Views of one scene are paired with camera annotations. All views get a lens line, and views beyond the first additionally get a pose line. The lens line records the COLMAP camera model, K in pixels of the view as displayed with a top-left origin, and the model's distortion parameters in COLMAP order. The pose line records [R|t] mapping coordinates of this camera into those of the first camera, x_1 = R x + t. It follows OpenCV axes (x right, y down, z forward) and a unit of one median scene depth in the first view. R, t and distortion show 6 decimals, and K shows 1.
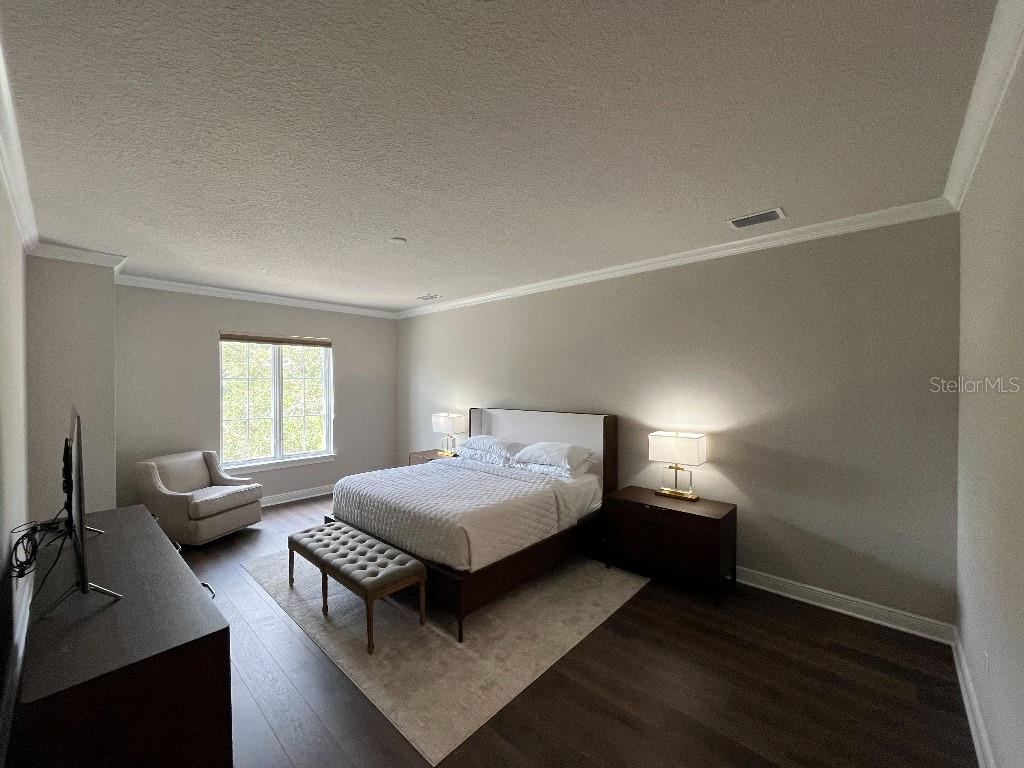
lens RADIAL K [[411.7, 0, 509.6], [0, 411.7, 384.9], [0, 0, 1]] dist [-0.002345, -0.000609]
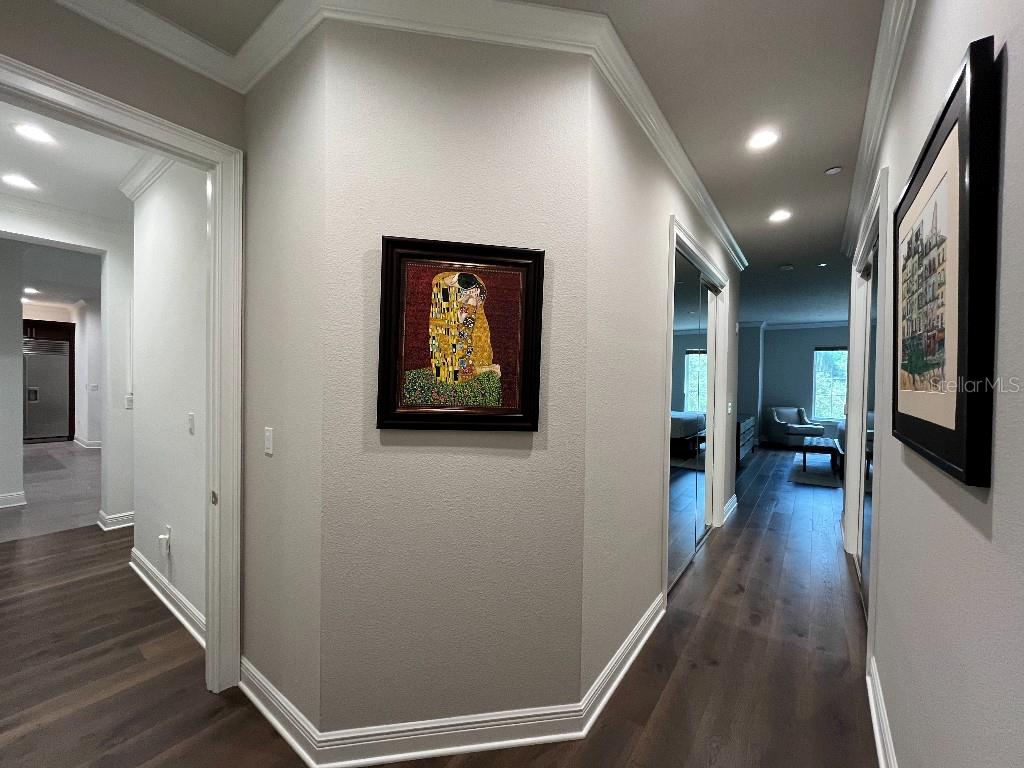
lens RADIAL K [[411.7, 0, 509.6], [0, 411.7, 384.9], [0, 0, 1]] dist [-0.002345, -0.000609]
pose [[0.105791, 0.016542, -0.994251, 1.368352], [-0.022361, 0.999648, 0.014253, 0.068679], [0.994137, 0.020725, 0.106124, -0.767032]]
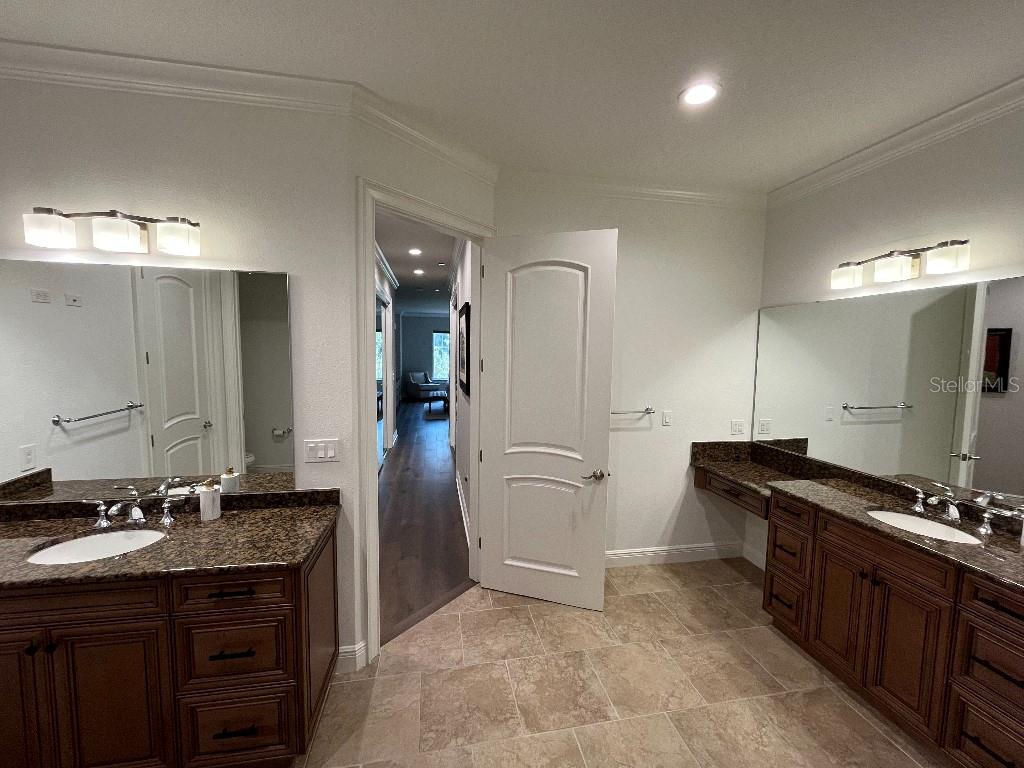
lens RADIAL K [[411.7, 0, 509.6], [0, 411.7, 384.9], [0, 0, 1]] dist [-0.002345, -0.000609]
pose [[0.802068, 0.062126, -0.593993, 1.869797], [-0.018739, 0.996703, 0.078942, 0.010921], [0.596939, -0.052186, 0.800588, -1.254538]]
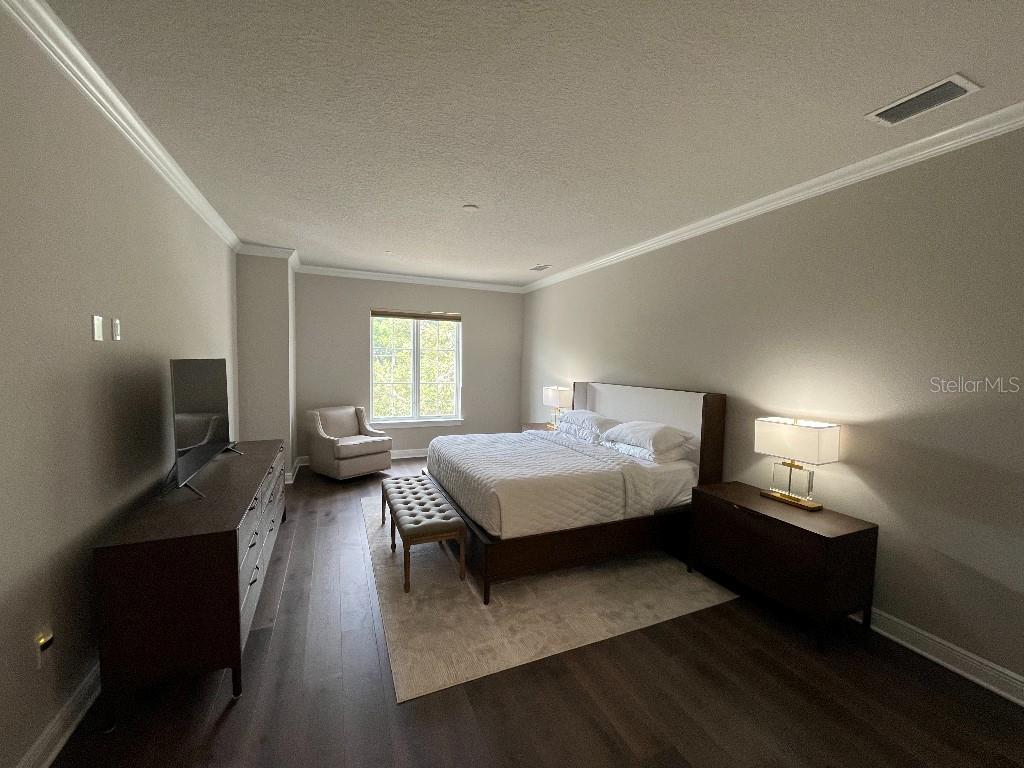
lens RADIAL K [[411.7, 0, 509.6], [0, 411.7, 384.9], [0, 0, 1]] dist [-0.002345, -0.000609]
pose [[0.912199, 0.045198, -0.407248, 0.222871], [-0.025705, 0.998252, 0.053213, 0.024413], [0.408941, -0.038072, 0.911766, 0.088444]]
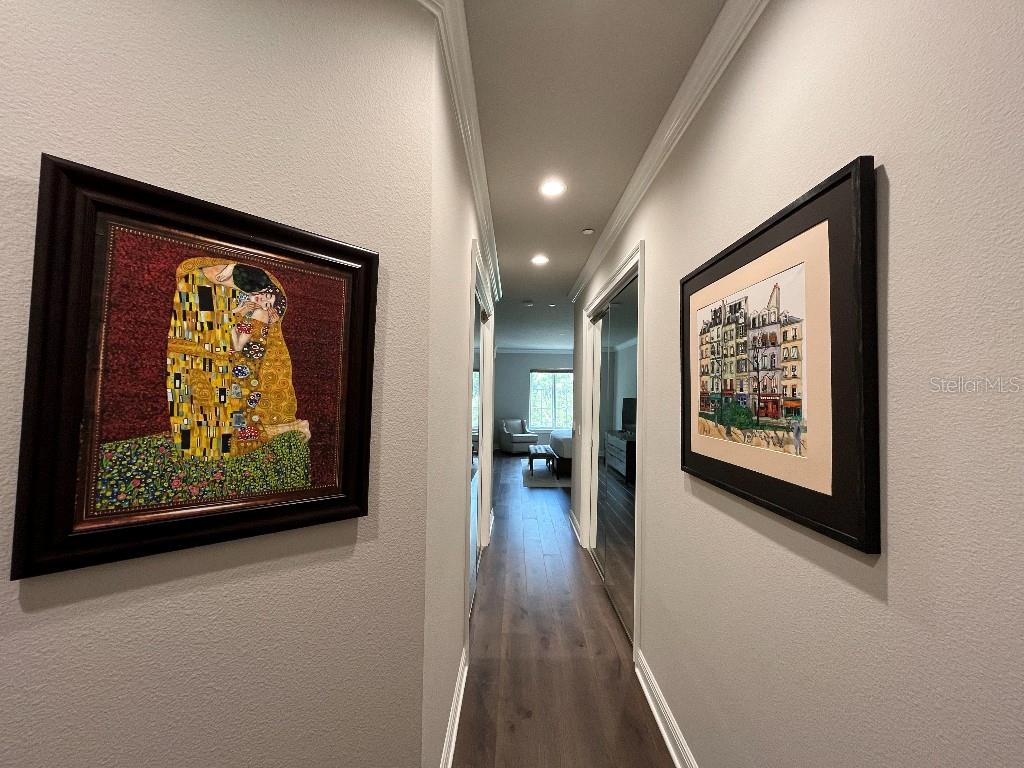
lens RADIAL K [[409.6, 0, 507.3], [0, 409.6, 384.7], [0, 0, 1]] dist [-0.001123, -0.000326]
pose [[0.668783, -0.004332, -0.743445, 1.217477], [-0.022853, 0.999391, -0.026382, 0.032890], [0.743107, 0.034633, 0.668276, -0.818149]]
